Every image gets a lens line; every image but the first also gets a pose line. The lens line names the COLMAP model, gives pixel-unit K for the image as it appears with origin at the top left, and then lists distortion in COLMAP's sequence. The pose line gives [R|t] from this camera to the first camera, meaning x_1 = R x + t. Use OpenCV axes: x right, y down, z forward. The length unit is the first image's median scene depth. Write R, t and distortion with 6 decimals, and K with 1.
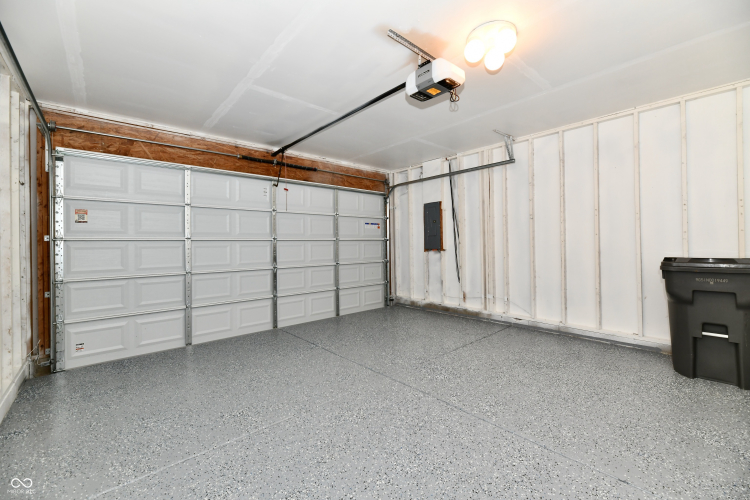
lens RADIAL K [[307.9, 0, 379.7], [0, 307.9, 241.2], [0, 0, 1]] dist [-0.001151, -0.002922]
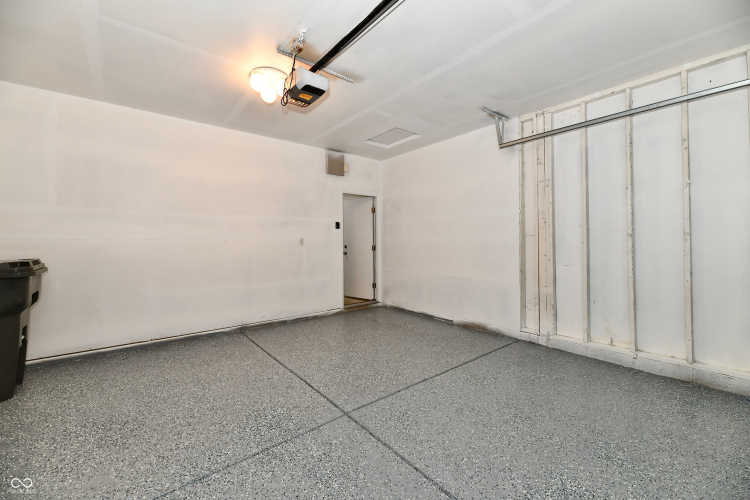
lens RADIAL K [[307.9, 0, 379.7], [0, 307.9, 241.2], [0, 0, 1]] dist [-0.001151, -0.002922]
pose [[-0.999144, 0.021800, 0.035170, -0.099972], [0.021503, 0.999730, -0.008821, 0.026180], [-0.035353, -0.008058, -0.999342, 1.954183]]
